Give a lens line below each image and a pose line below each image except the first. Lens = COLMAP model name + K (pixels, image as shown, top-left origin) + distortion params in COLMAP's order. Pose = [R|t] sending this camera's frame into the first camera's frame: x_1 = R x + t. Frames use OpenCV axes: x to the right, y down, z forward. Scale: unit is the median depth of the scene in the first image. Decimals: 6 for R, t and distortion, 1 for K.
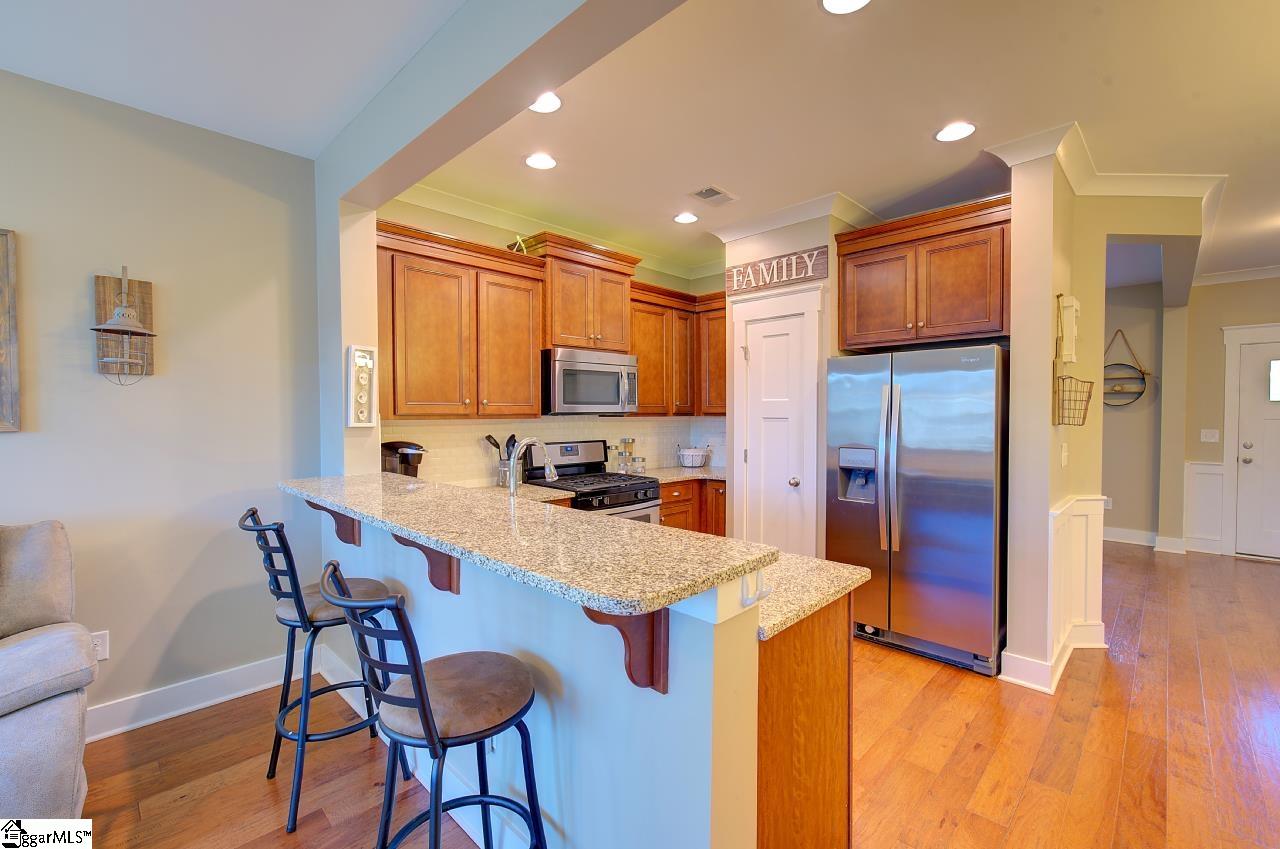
lens RADIAL K [[545.7, 0, 640.0], [0, 545.7, 424.5], [0, 0, 1]] dist [-0.001586, -0.000057]
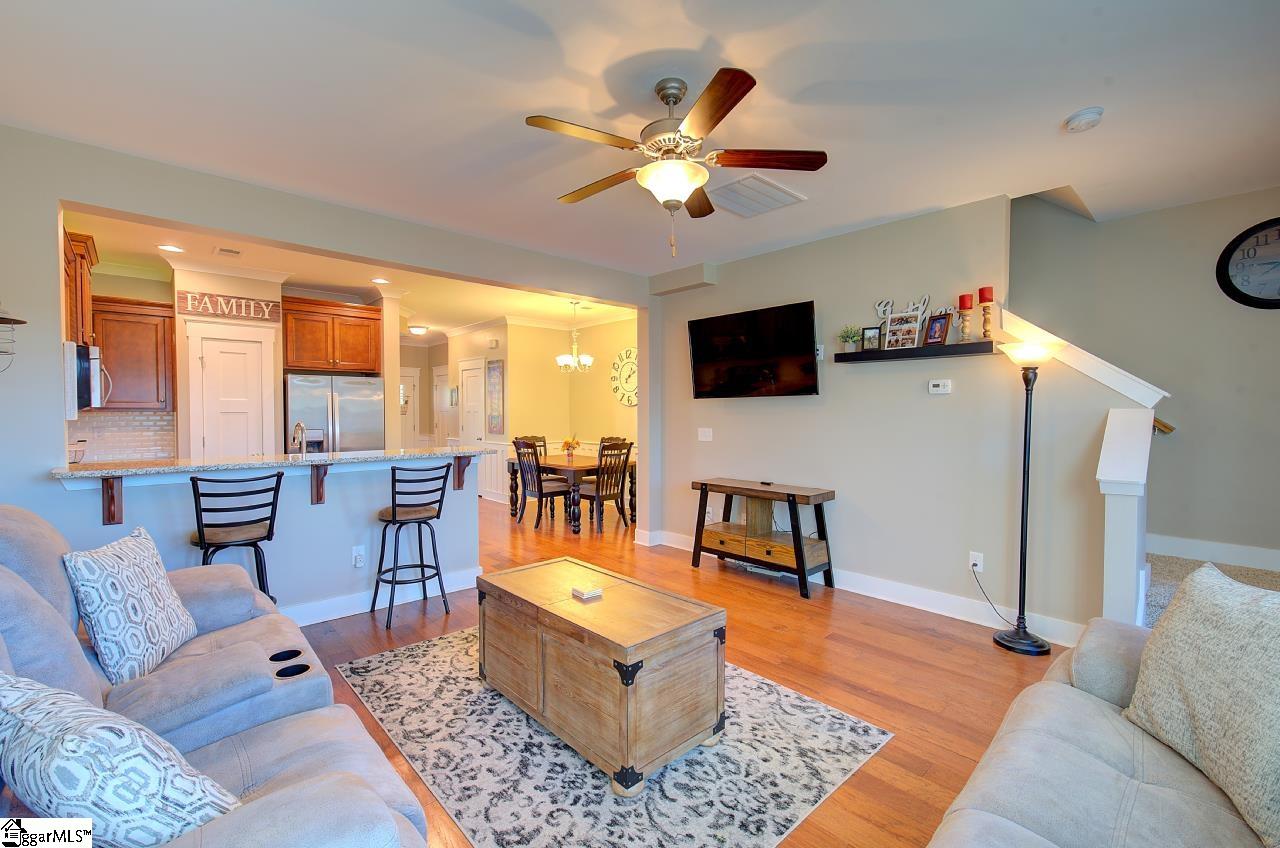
lens RADIAL K [[544.3, 0, 640.0], [0, 544.3, 424.0], [0, 0, 1]] dist [0.000045, -0.000101]
pose [[0.048893, -0.023207, 0.998534, -1.146370], [0.021018, 0.999533, 0.022201, 0.009109], [-0.998583, 0.019901, 0.049358, -0.102001]]
